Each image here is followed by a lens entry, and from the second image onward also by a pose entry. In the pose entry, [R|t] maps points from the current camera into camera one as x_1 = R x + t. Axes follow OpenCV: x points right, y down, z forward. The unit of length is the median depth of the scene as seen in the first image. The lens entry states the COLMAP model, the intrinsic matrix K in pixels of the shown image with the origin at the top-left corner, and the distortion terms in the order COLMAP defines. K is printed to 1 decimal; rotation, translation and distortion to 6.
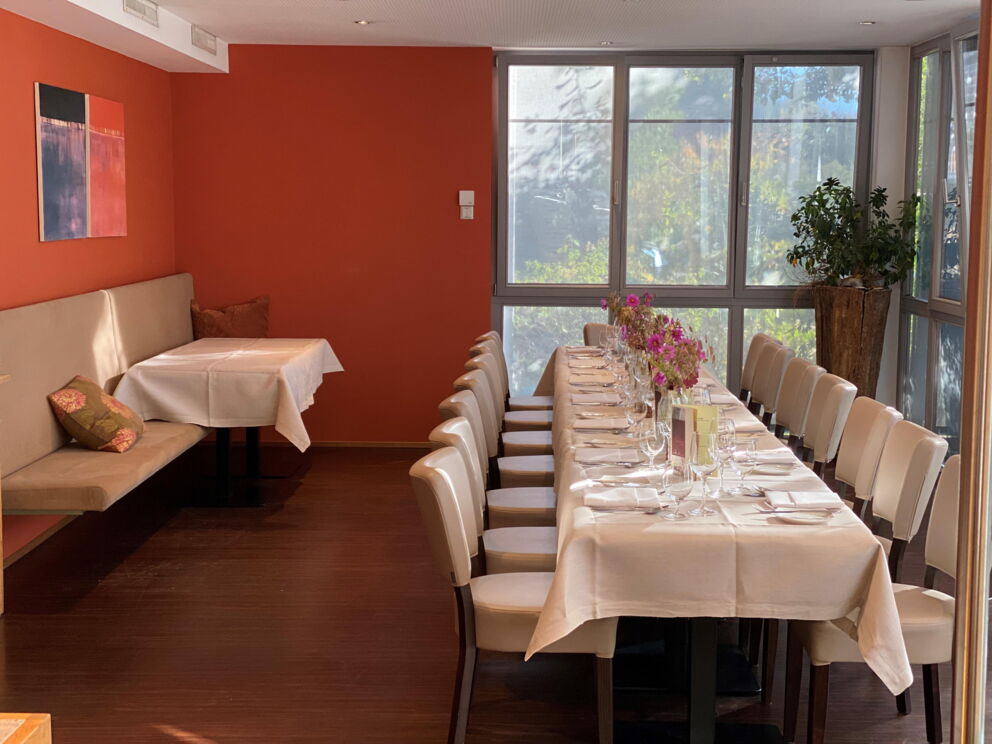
lens RADIAL K [[1520.7, 0, 490.9], [0, 1520.7, 376.4], [0, 0, 1]] dist [0.107399, 0.000000]
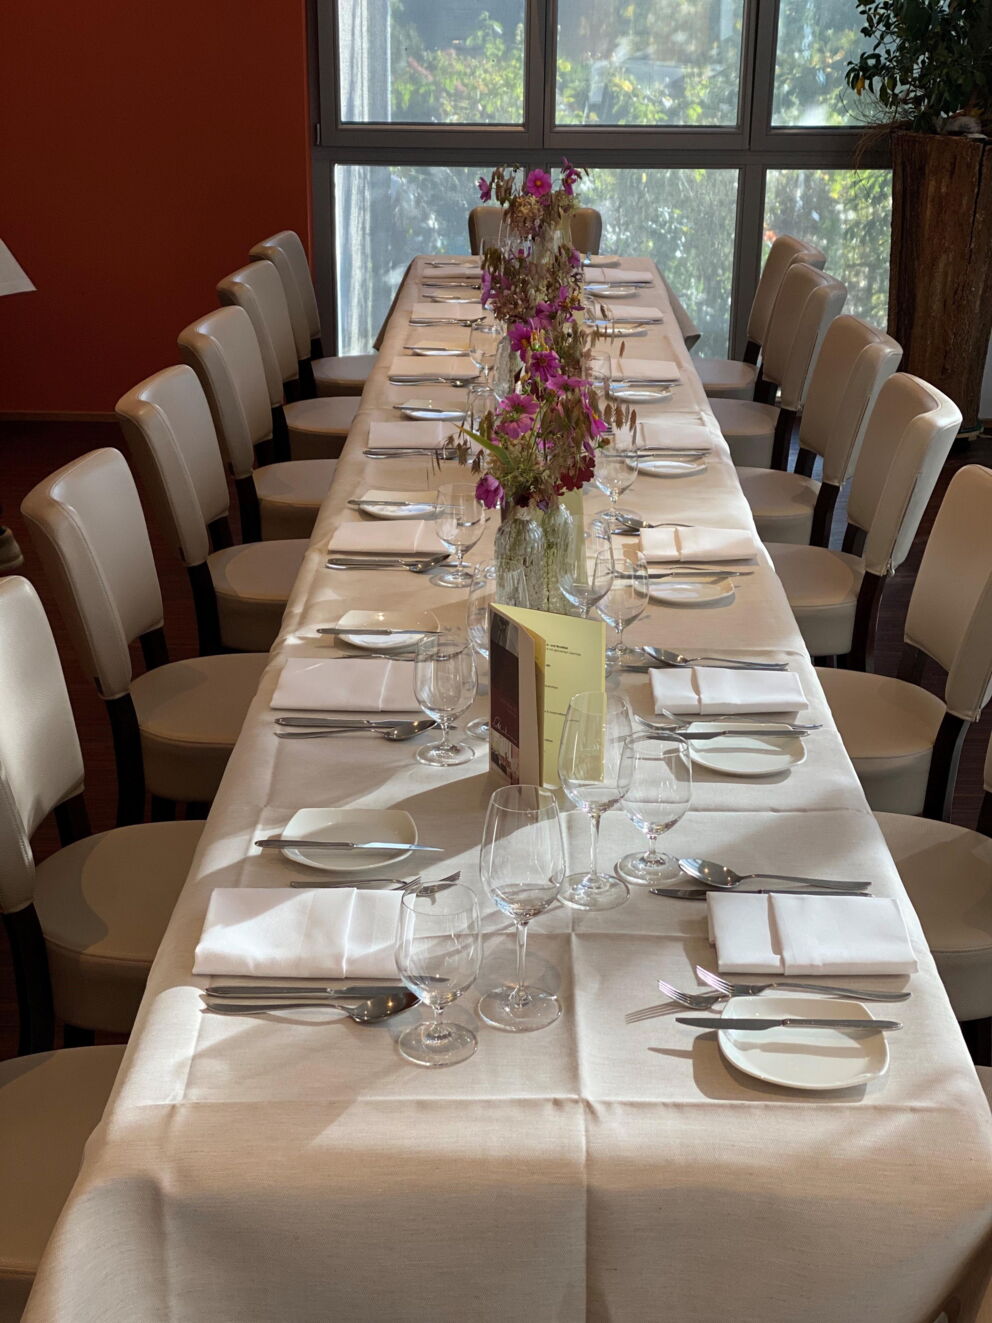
lens RADIAL K [[2028.1, 0, 499.6], [0, 2028.1, 668.2], [0, 0, 1]] dist [0.107399, 0.000000]
pose [[0.999756, -0.001951, 0.021986, 0.054833], [-0.003191, 0.972842, 0.231446, -0.042436], [-0.021840, -0.231460, 0.972599, 0.247699]]
